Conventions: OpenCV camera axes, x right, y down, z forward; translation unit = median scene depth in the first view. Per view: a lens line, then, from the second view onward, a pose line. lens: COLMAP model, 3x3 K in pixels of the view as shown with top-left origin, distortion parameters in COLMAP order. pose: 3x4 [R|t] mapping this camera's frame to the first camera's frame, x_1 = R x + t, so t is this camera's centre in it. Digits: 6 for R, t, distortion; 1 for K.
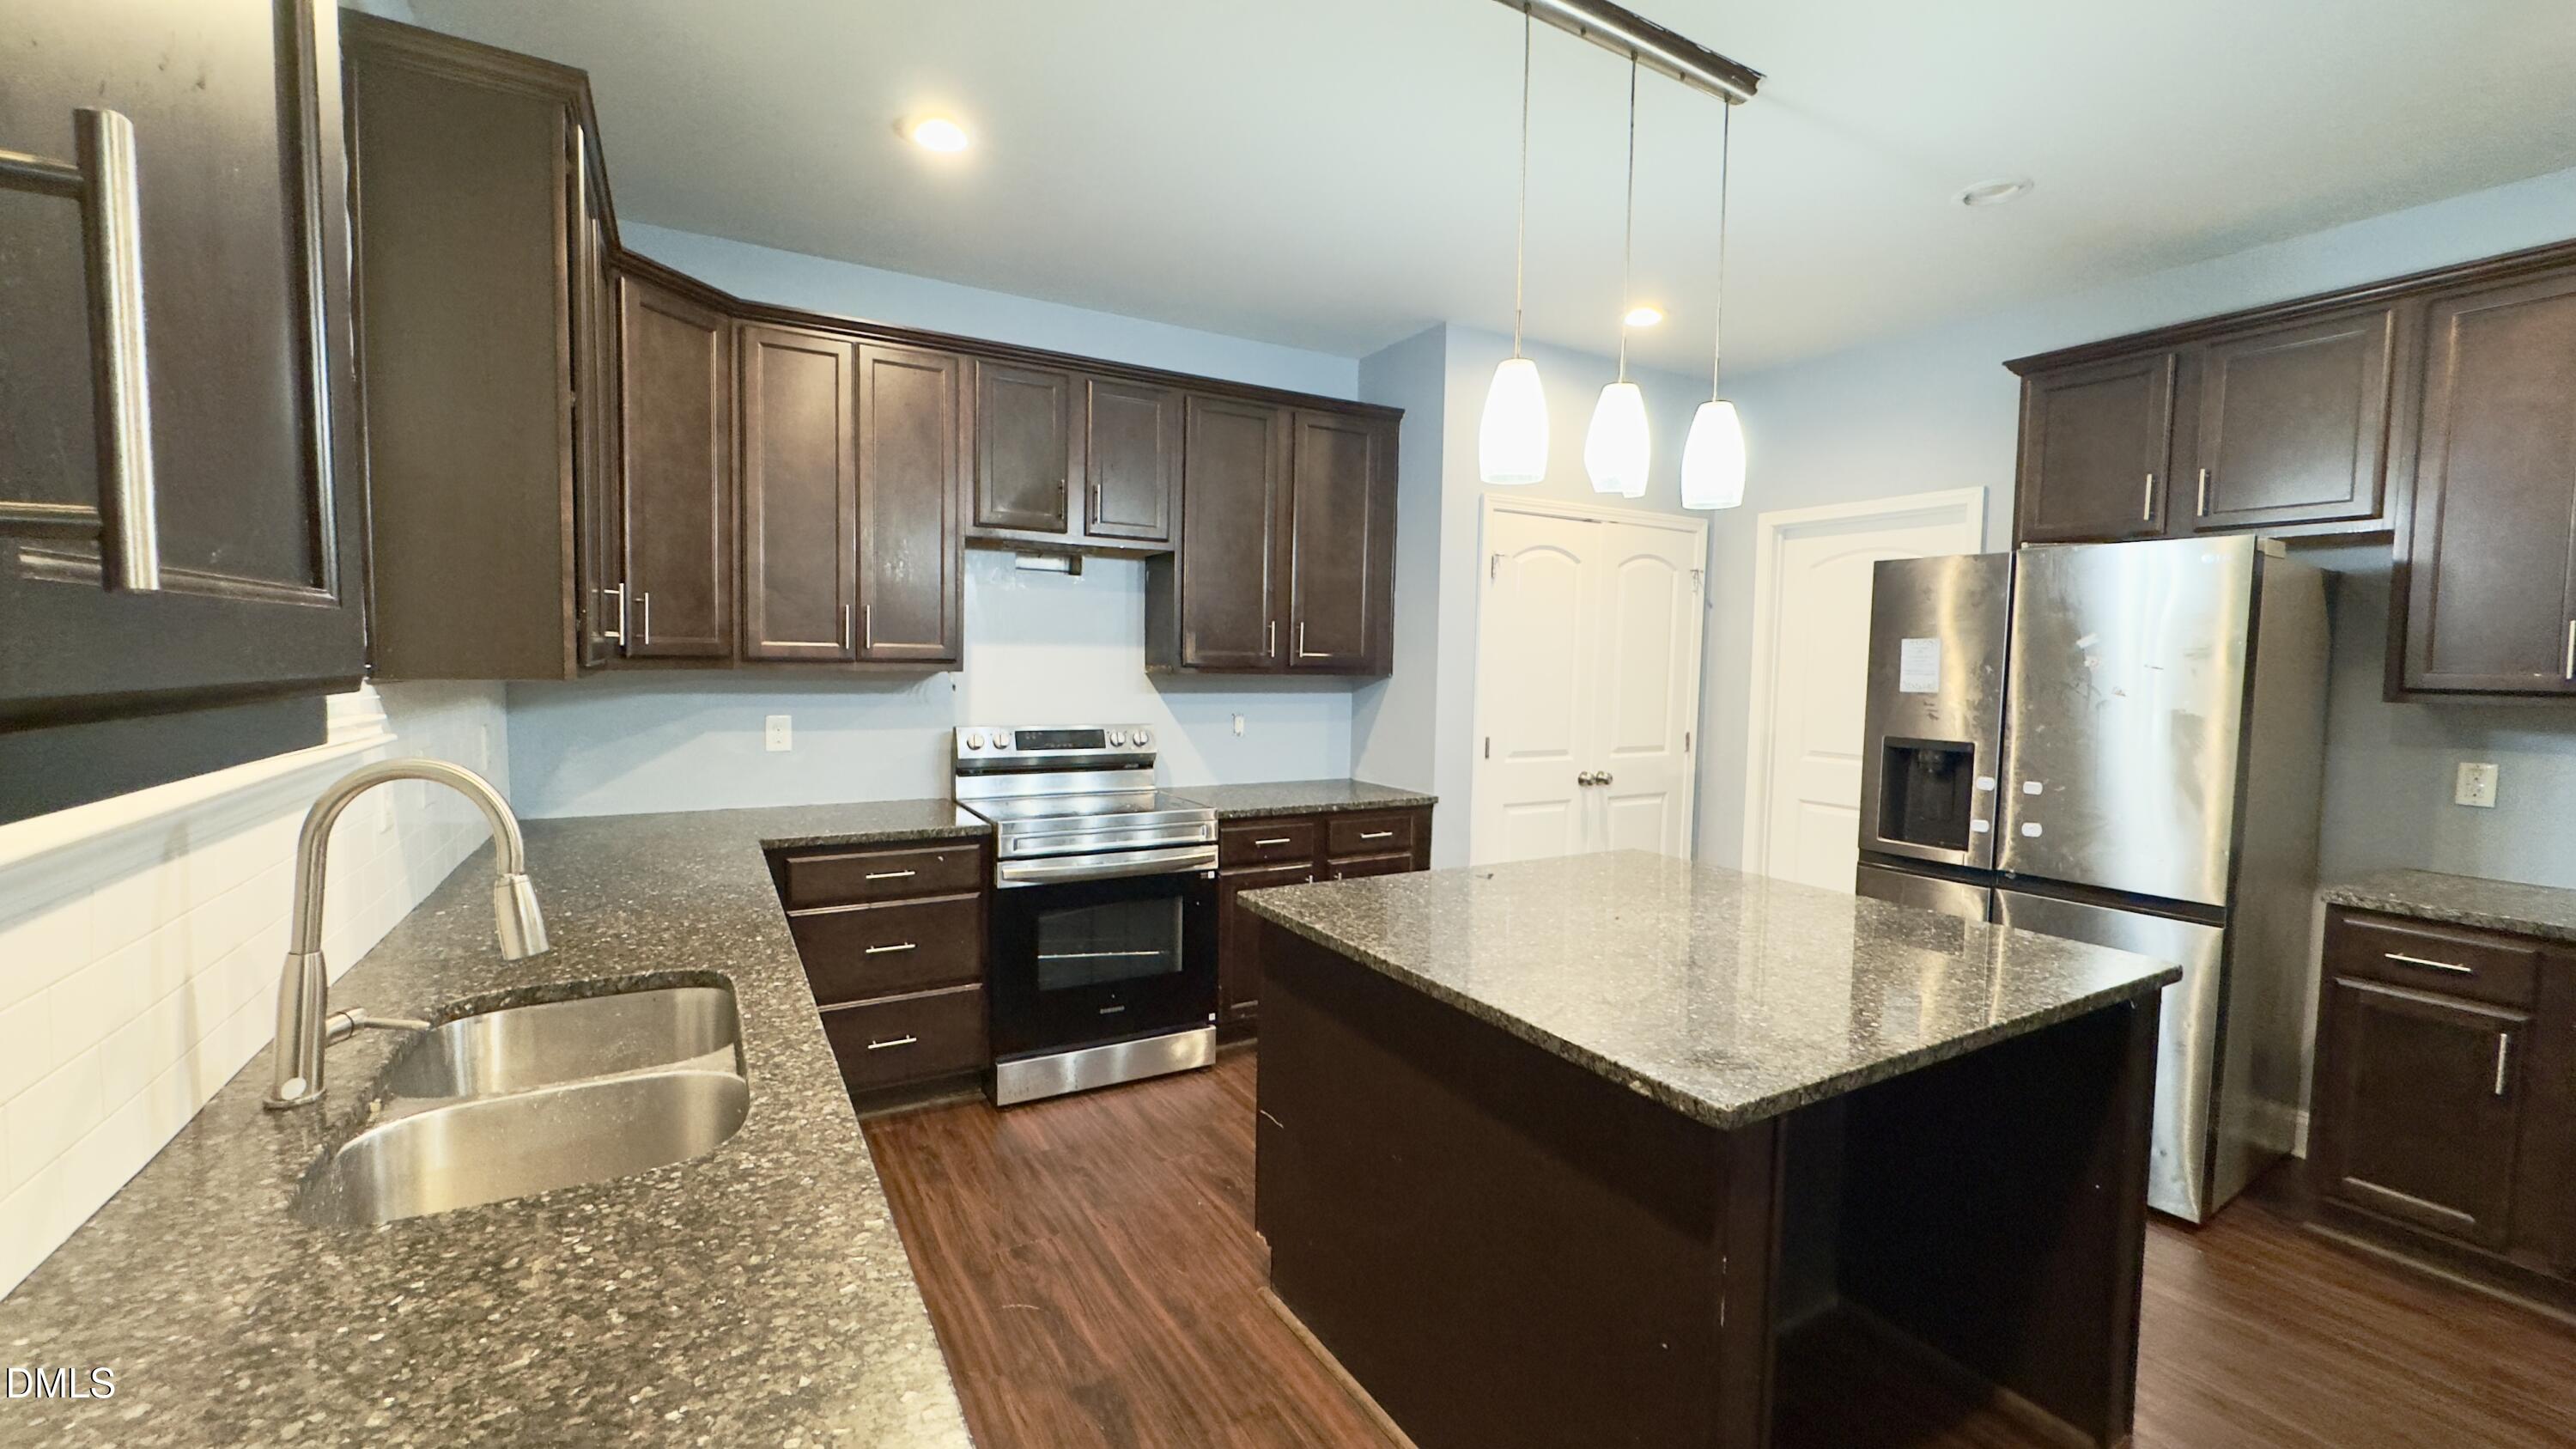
lens RADIAL K [[1032.0, 0, 1286.0], [0, 1032.0, 720.6], [0, 0, 1]] dist [-0.004280, 0.000671]
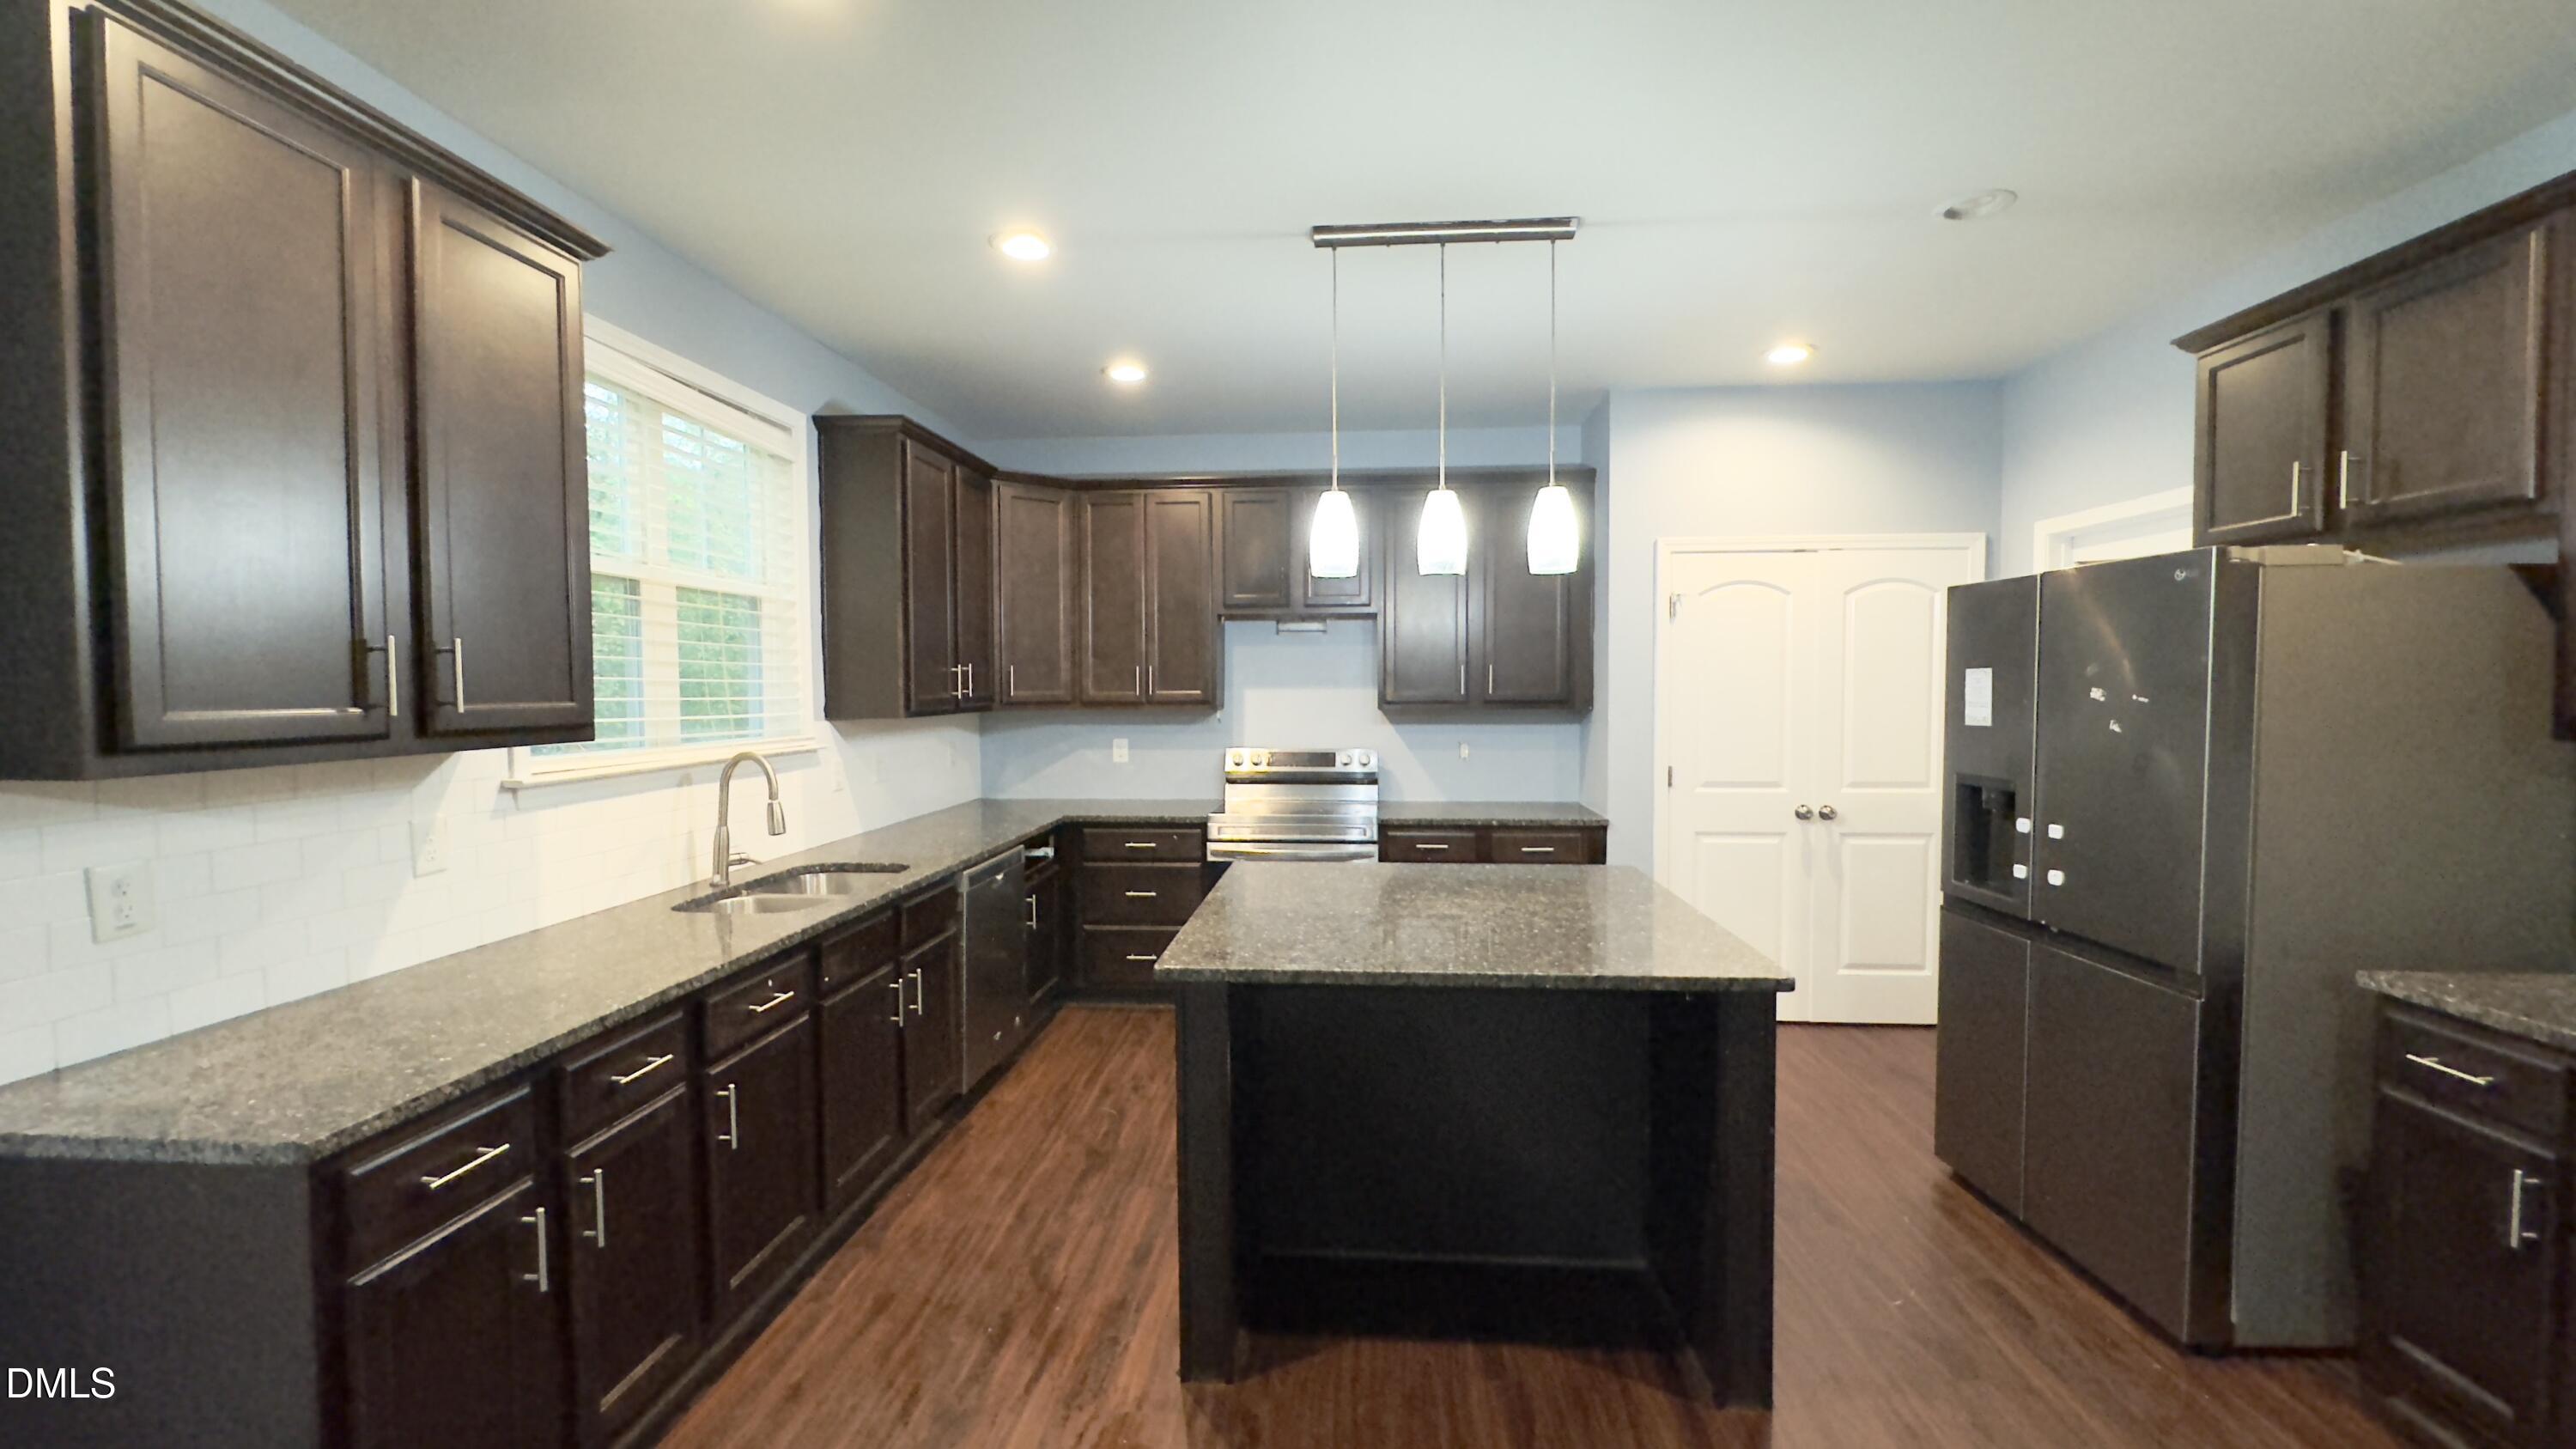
lens RADIAL K [[1056.6, 0, 1310.5], [0, 1056.6, 725.1], [0, 0, 1]] dist [-0.003307, -0.000119]
pose [[0.823344, 0.002290, -0.567539, 0.624124], [-0.015618, 0.999705, -0.018623, -0.000782], [0.567328, 0.024197, 0.823136, -0.123532]]
